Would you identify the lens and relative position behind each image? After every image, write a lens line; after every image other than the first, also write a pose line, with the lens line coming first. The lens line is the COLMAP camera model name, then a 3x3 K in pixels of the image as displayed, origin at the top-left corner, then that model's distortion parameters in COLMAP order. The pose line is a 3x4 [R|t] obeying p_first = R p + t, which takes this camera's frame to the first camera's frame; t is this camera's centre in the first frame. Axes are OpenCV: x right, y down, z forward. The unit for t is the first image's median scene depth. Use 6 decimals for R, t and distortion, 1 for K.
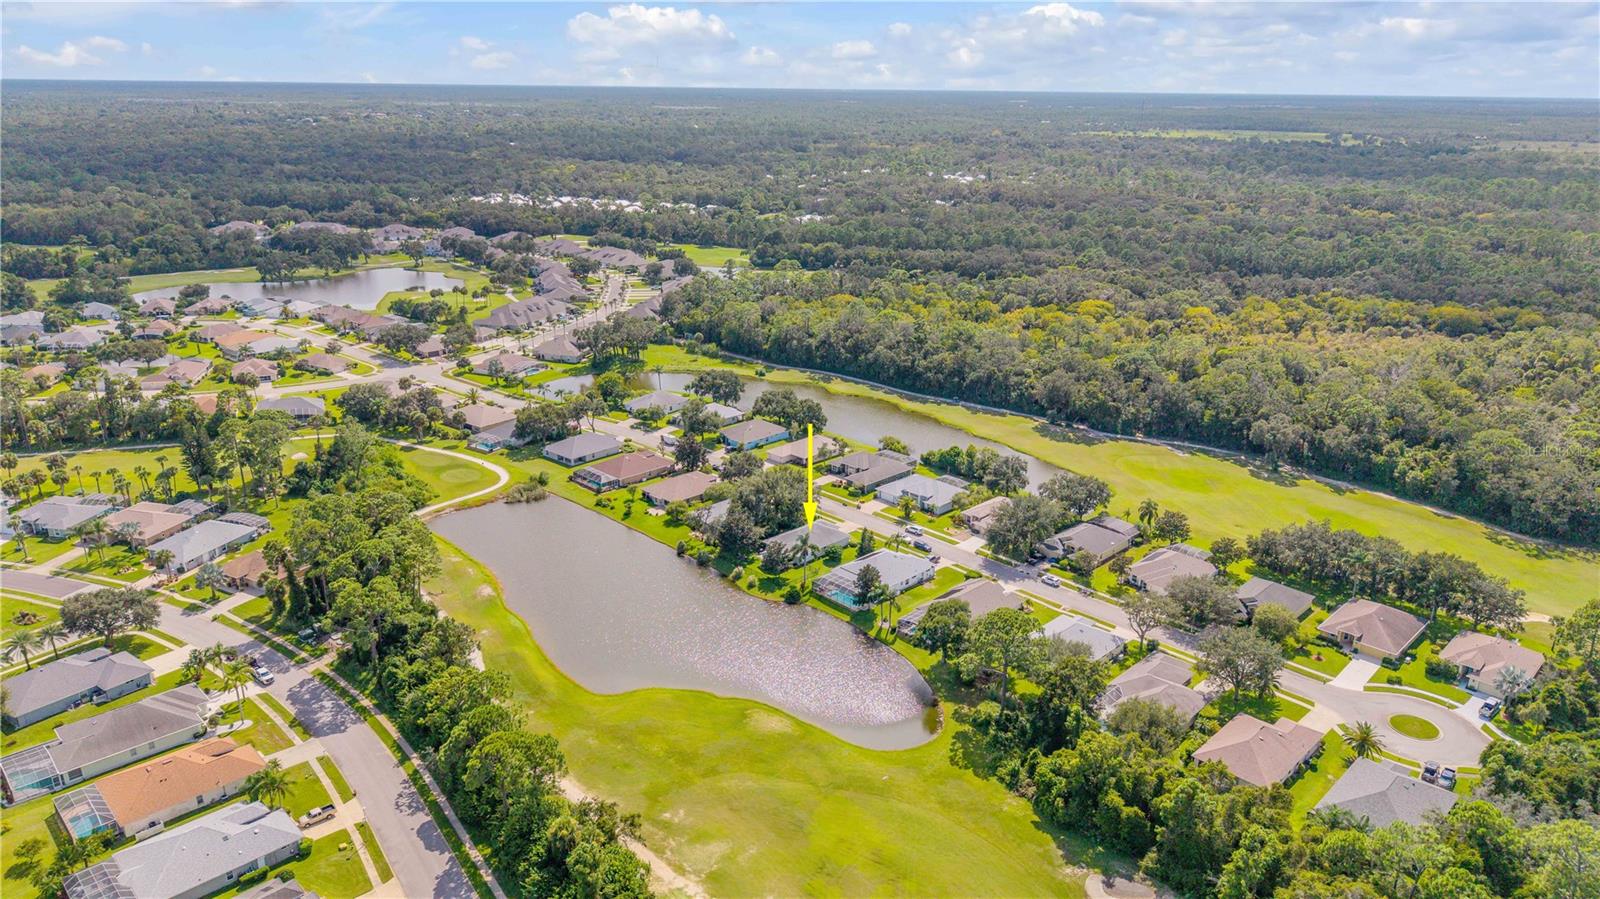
lens RADIAL K [[1020.6, 0, 800.0], [0, 1020.6, 449.5], [0, 0, 1]] dist [0.020109, -0.001626]
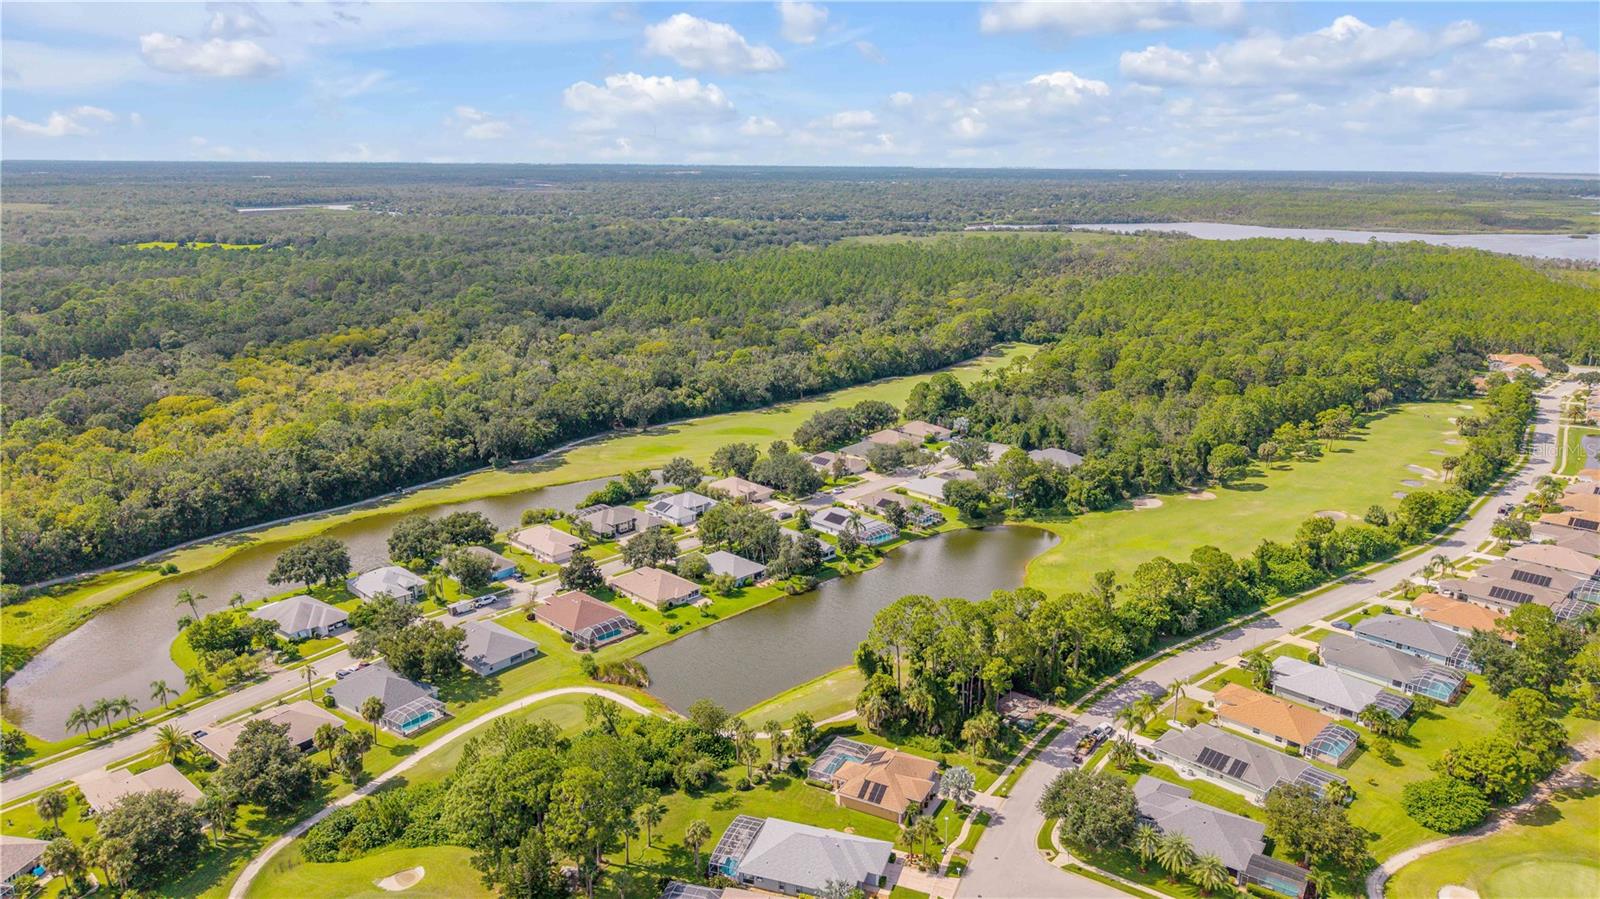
lens RADIAL K [[1020.6, 0, 800.0], [0, 1020.6, 449.5], [0, 0, 1]] dist [0.020109, -0.001626]
pose [[0.028327, -0.276302, 0.960653, -1.092410], [0.340905, 0.906093, 0.250557, -0.295019], [-0.939671, 0.320394, 0.119860, 0.823570]]
